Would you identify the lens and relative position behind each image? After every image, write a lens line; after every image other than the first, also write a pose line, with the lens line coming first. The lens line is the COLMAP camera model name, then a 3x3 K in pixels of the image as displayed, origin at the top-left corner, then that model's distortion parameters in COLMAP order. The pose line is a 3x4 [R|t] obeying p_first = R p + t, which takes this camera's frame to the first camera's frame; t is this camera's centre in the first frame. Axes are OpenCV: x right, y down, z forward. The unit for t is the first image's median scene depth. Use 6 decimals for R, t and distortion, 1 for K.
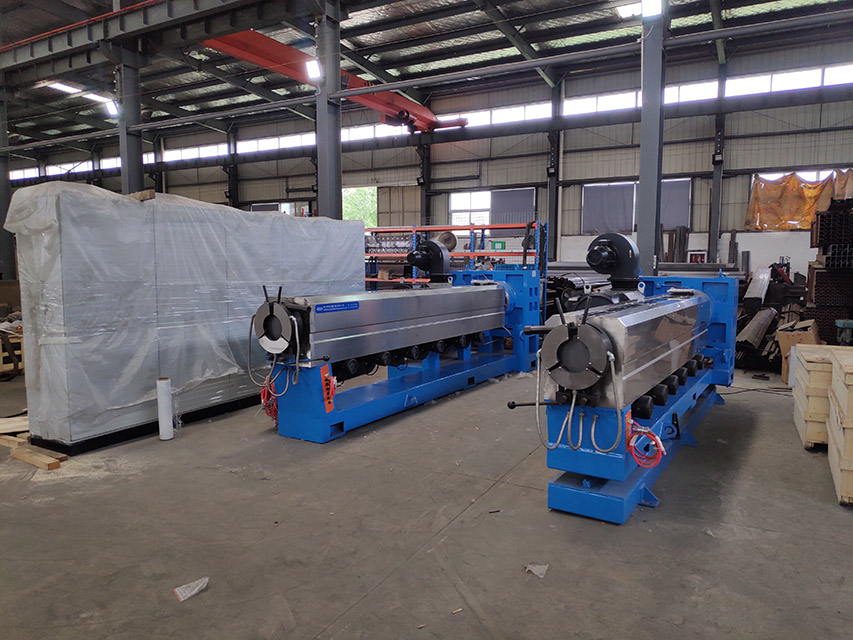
lens RADIAL K [[608.0, 0, 426.5], [0, 608.0, 320.0], [0, 0, 1]] dist [0.026435, -0.035807]
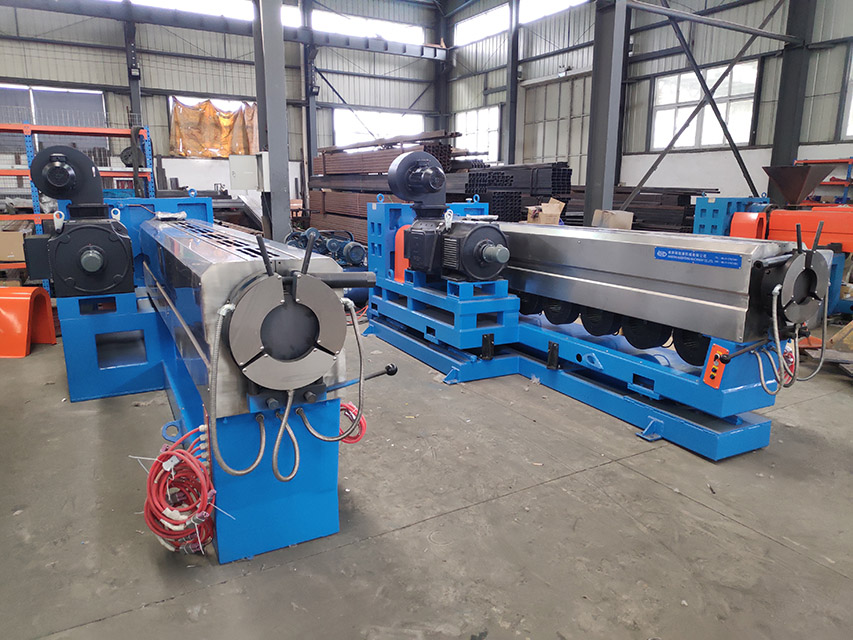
lens RADIAL K [[608.0, 0, 426.5], [0, 608.0, 320.0], [0, 0, 1]] dist [0.026435, -0.035807]
pose [[0.510035, -0.178885, 0.841347, -0.133365], [0.082072, 0.983794, 0.159419, -0.013581], [-0.856229, -0.012258, 0.516451, 0.163165]]
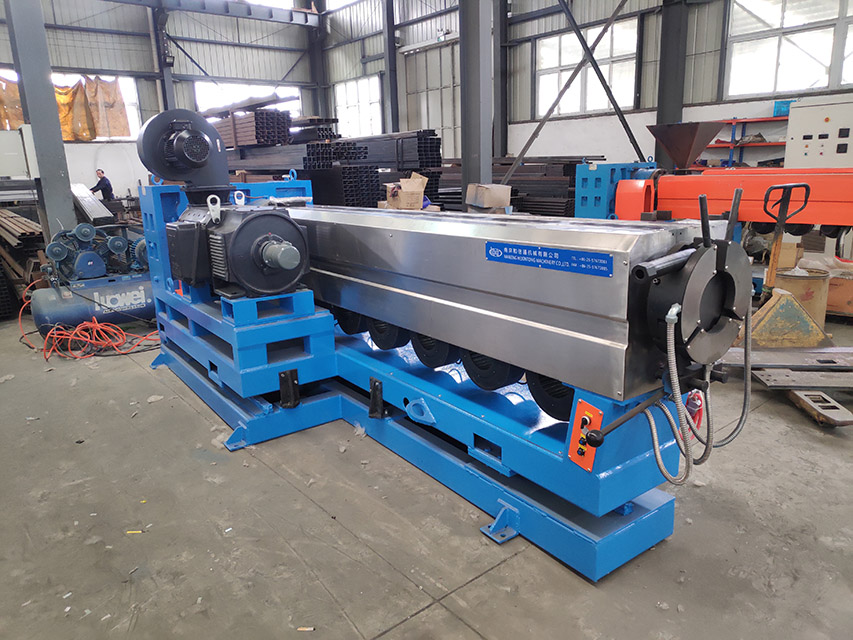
lens RADIAL K [[608.0, 0, 426.5], [0, 608.0, 320.0], [0, 0, 1]] dist [0.026435, -0.035807]
pose [[0.373512, -0.238631, 0.896406, -0.054766], [0.125196, 0.970472, 0.206181, -0.010984], [-0.919138, 0.035215, 0.392359, 0.165219]]
